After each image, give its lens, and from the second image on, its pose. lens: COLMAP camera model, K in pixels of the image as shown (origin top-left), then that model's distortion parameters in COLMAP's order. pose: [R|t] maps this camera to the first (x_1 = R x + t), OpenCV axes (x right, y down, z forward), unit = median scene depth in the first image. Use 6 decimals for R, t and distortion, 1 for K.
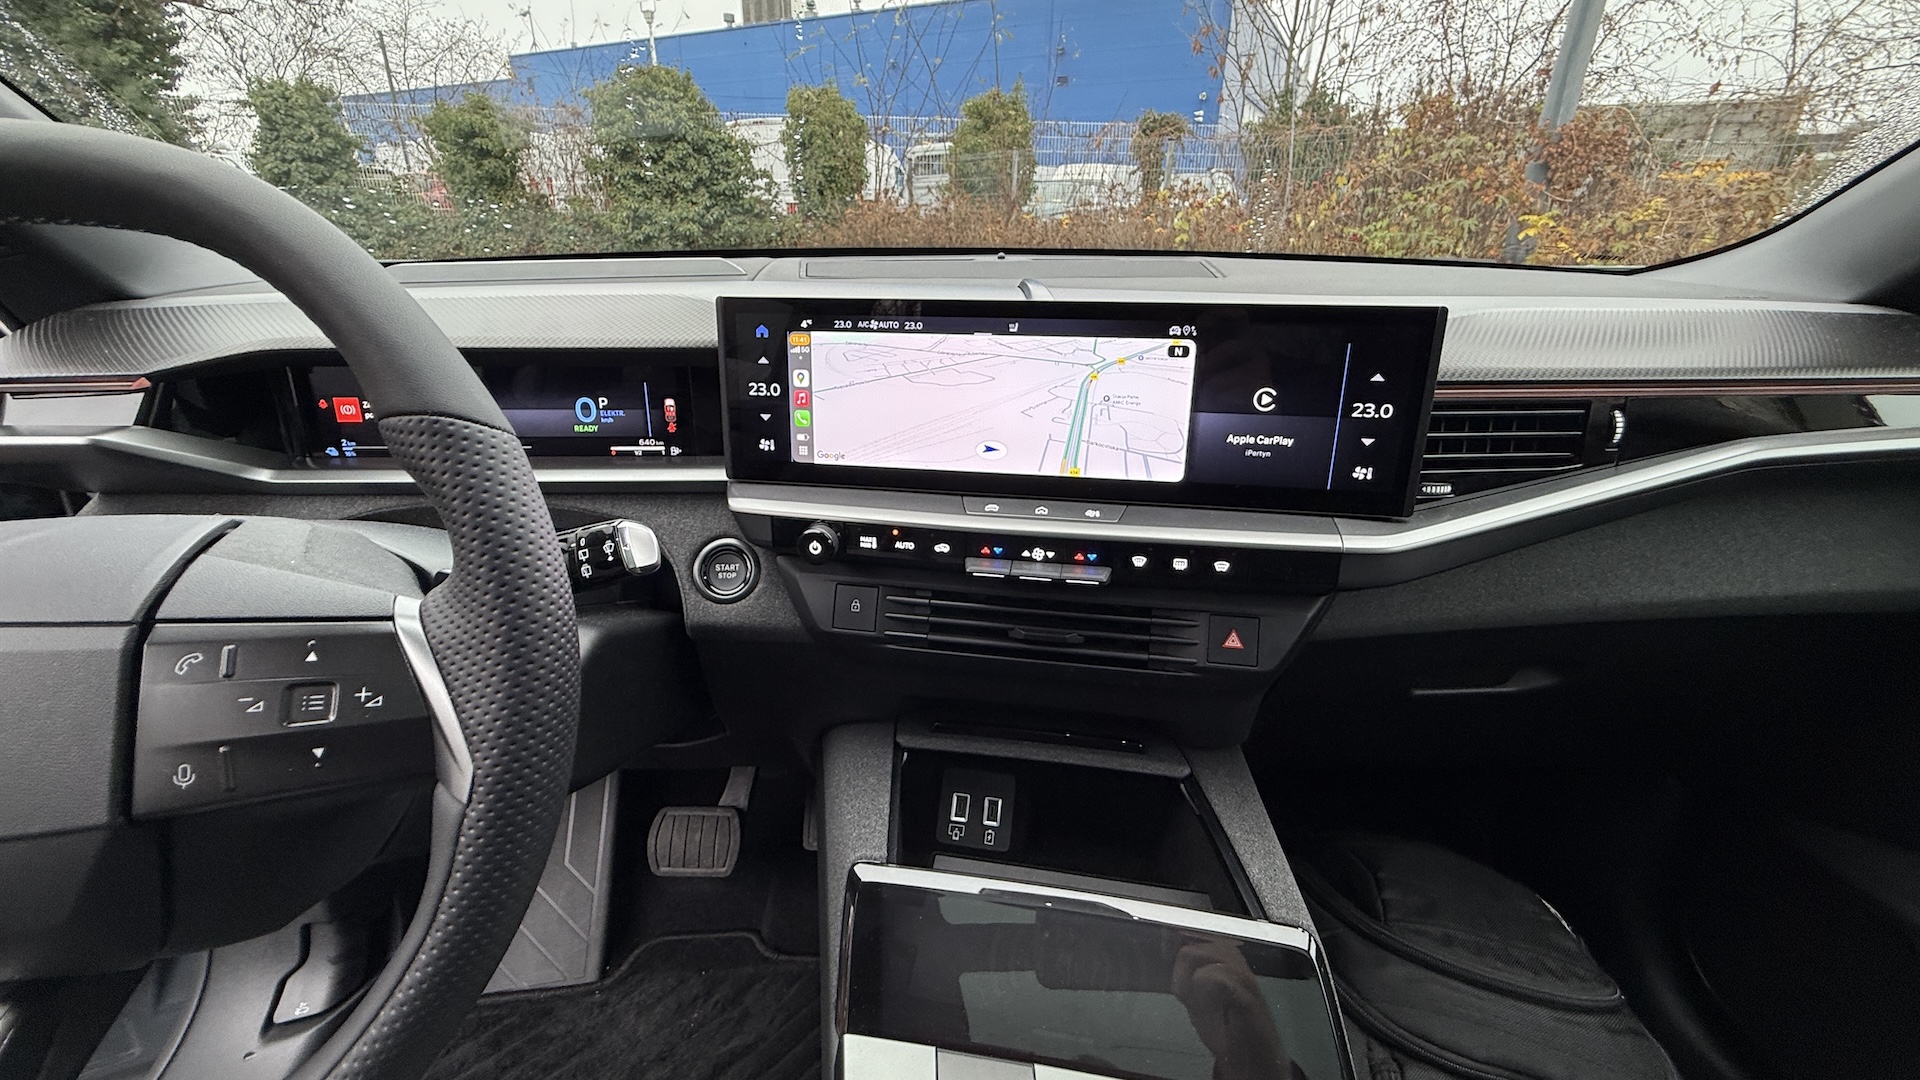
lens RADIAL K [[765.6, 0, 958.1], [0, 765.6, 535.5], [0, 0, 1]] dist [0.001305, -0.000582]
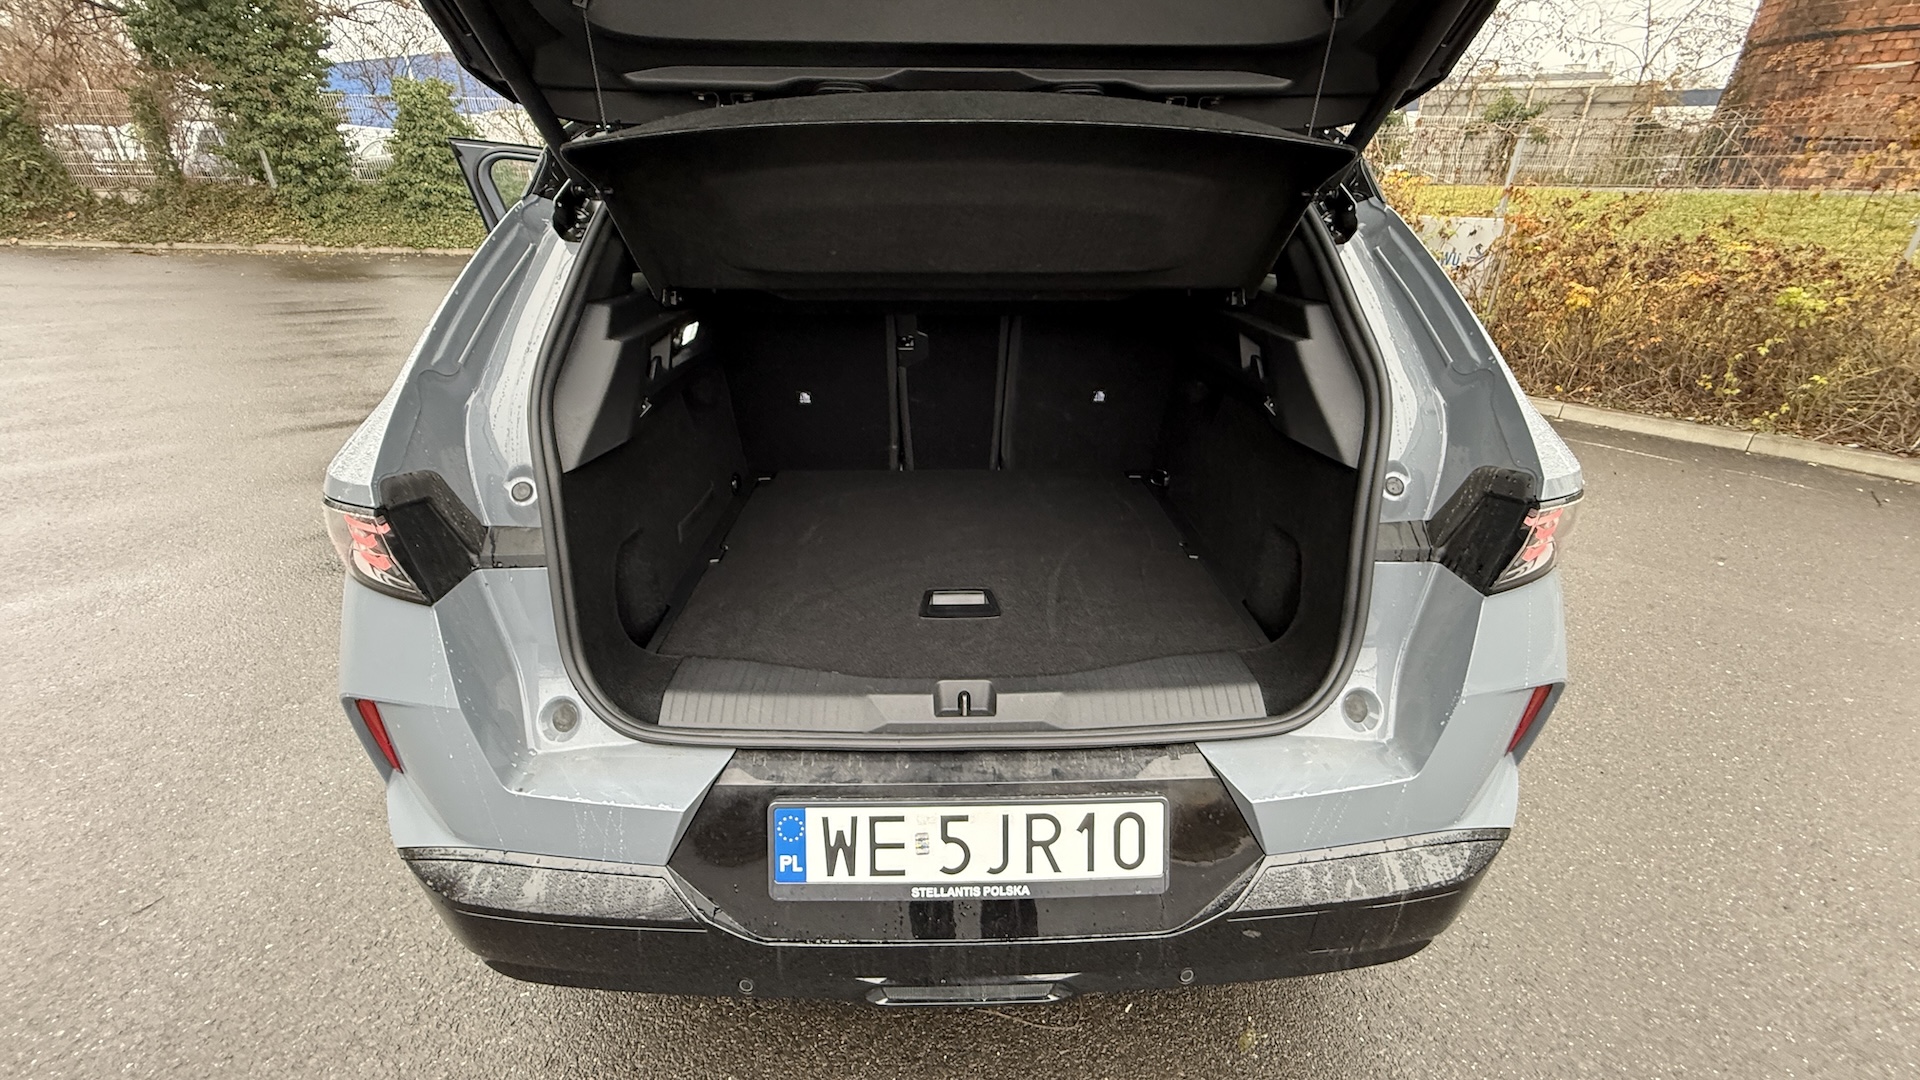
lens RADIAL K [[764.5, 0, 955.4], [0, 764.5, 537.2], [0, 0, 1]] dist [0.000319, -0.000380]
pose [[0.999914, 0.000378, -0.013122, 0.329440], [0.000324, 0.998570, 0.053465, 1.693340], [0.013123, -0.053465, 0.998483, -5.576624]]
